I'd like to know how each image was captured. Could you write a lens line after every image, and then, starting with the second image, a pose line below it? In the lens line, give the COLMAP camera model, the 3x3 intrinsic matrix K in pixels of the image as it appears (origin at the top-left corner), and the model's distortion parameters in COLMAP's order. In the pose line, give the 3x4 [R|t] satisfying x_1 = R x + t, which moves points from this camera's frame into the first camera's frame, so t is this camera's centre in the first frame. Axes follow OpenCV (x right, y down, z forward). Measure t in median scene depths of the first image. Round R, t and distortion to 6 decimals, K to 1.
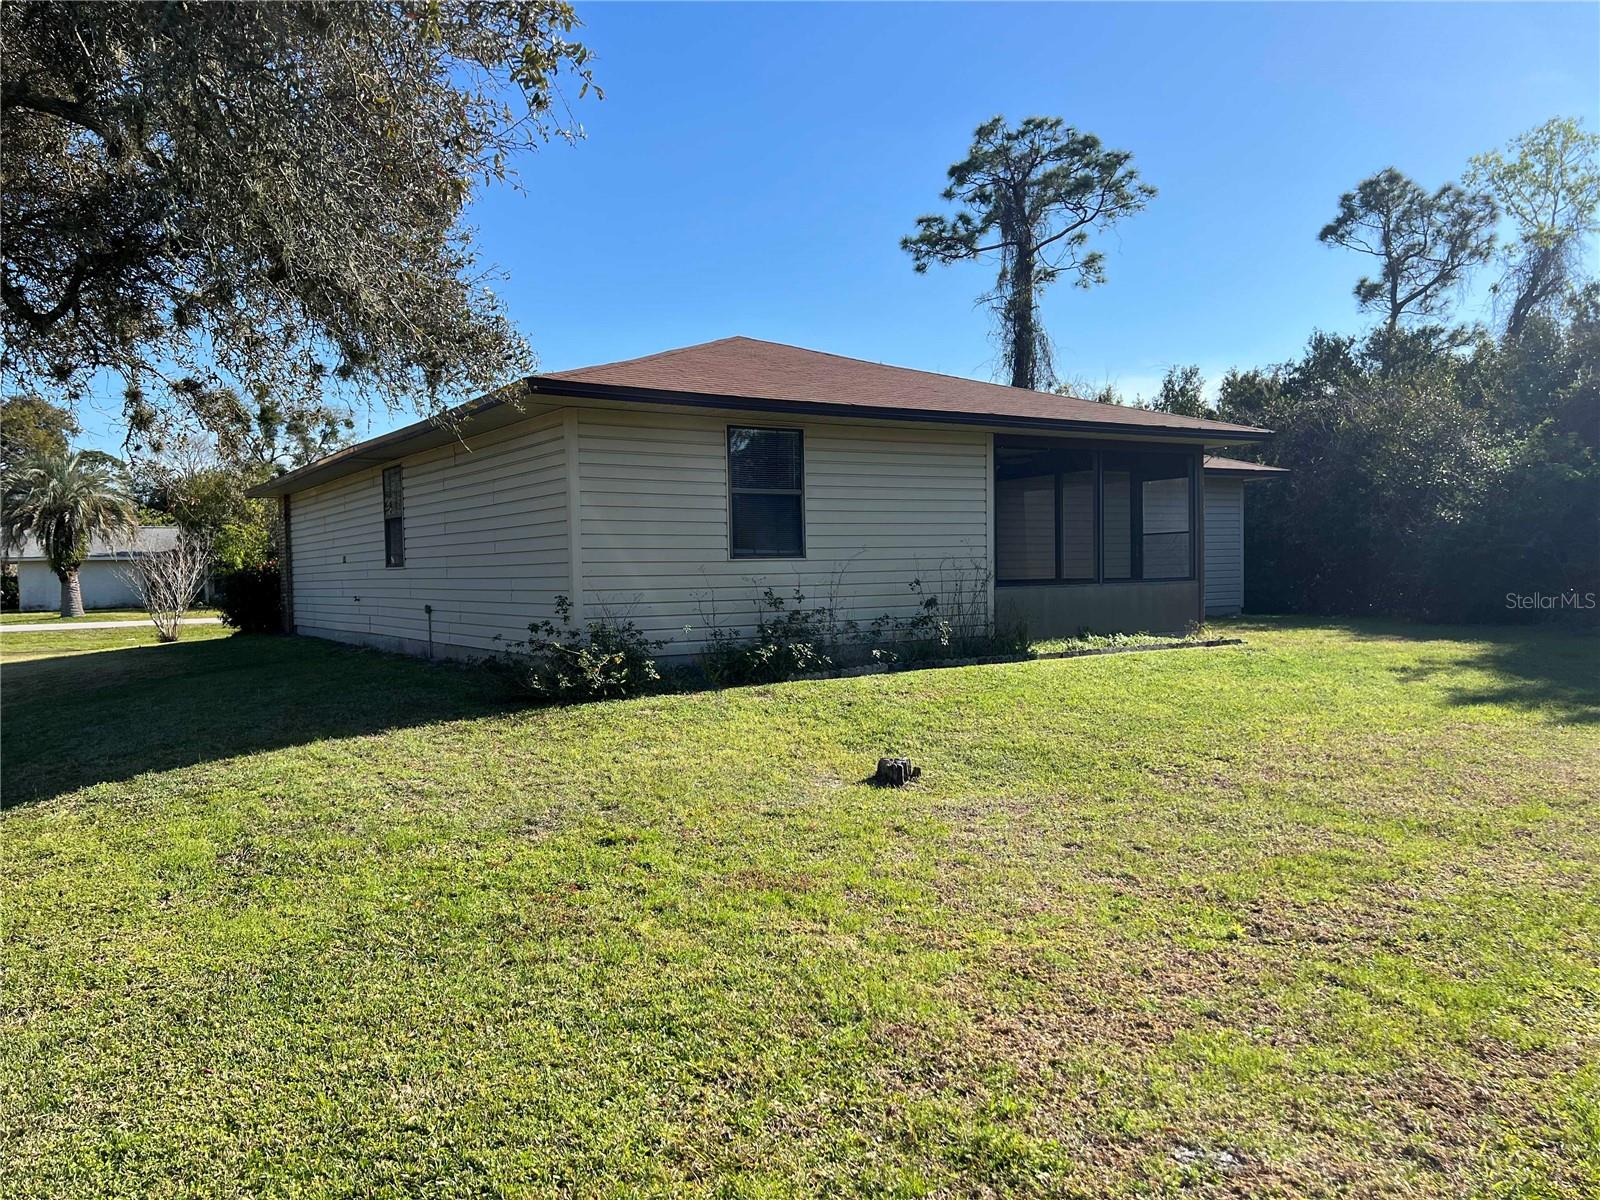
lens RADIAL K [[1183.1, 0, 800.0], [0, 1183.1, 600.0], [0, 0, 1]] dist [0.059061, -0.062597]
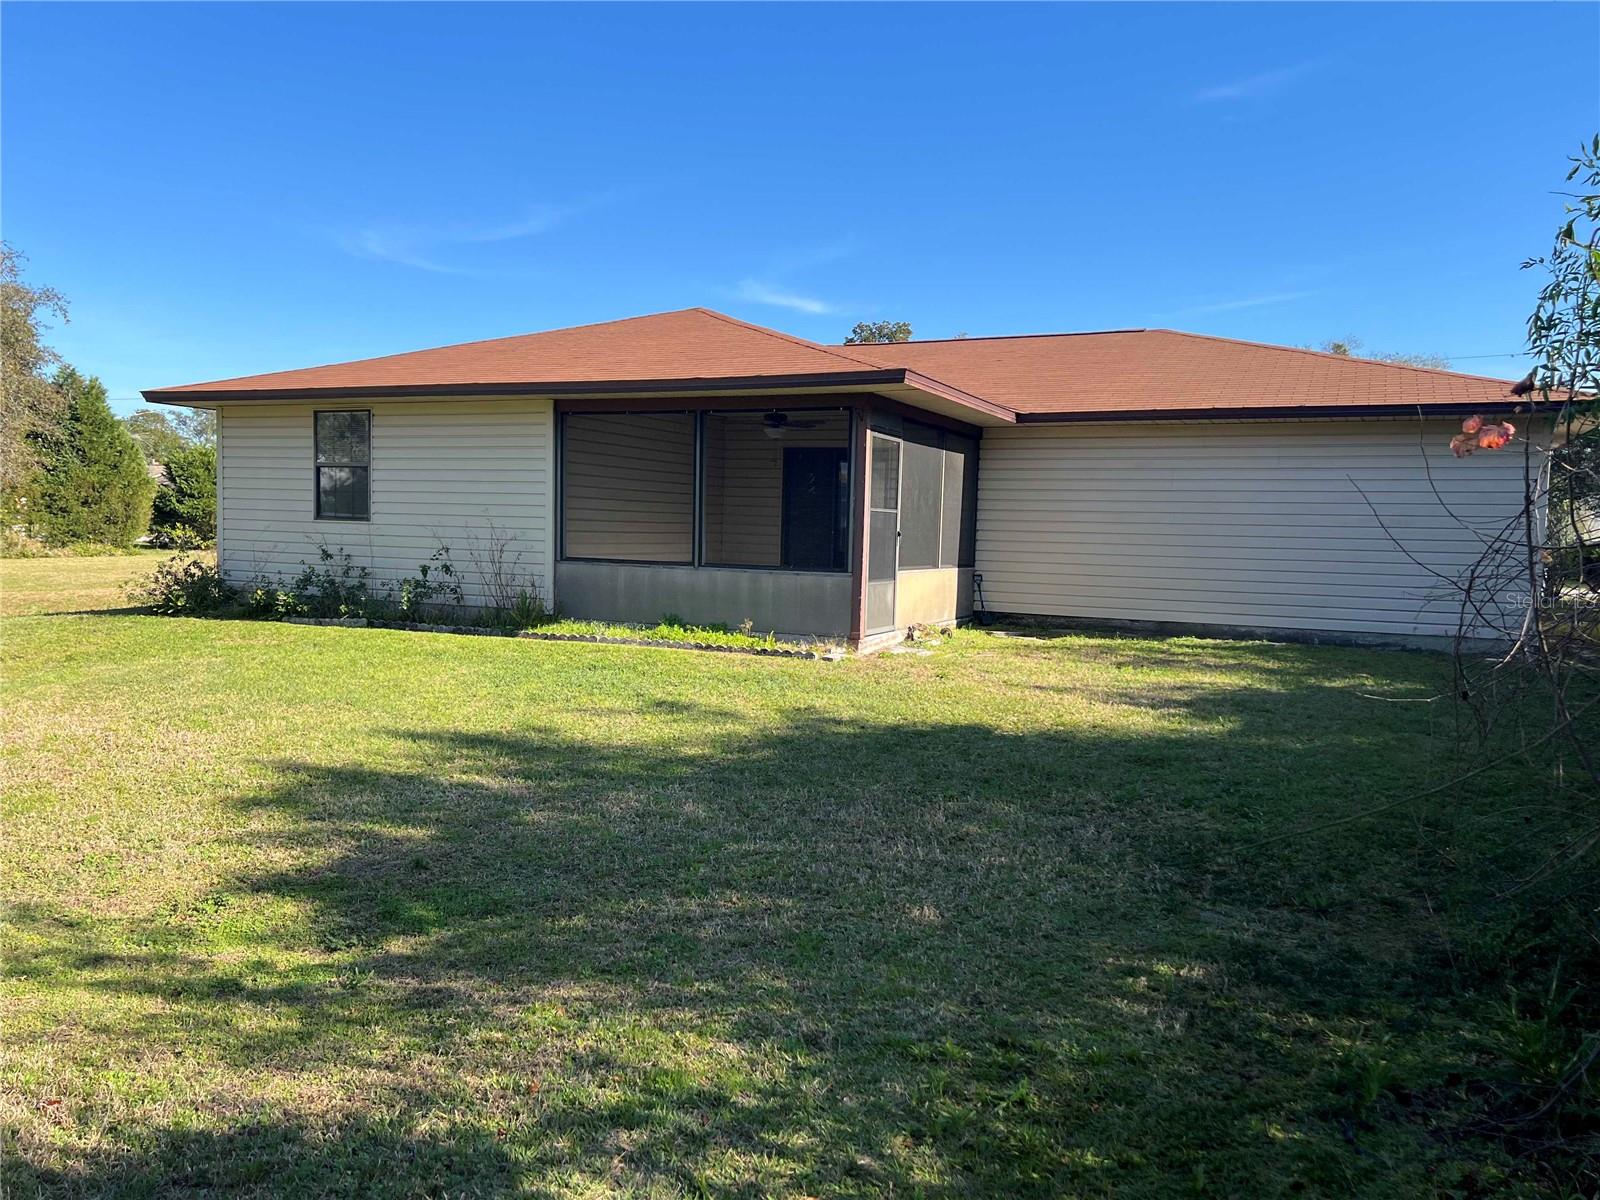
lens RADIAL K [[1183.1, 0, 800.0], [0, 1183.1, 600.0], [0, 0, 1]] dist [0.059061, -0.062597]
pose [[0.529003, 0.084941, -0.844358, 1.193210], [-0.055273, 0.996314, 0.065598, -0.058283], [0.846818, 0.011968, 0.531748, 0.732449]]
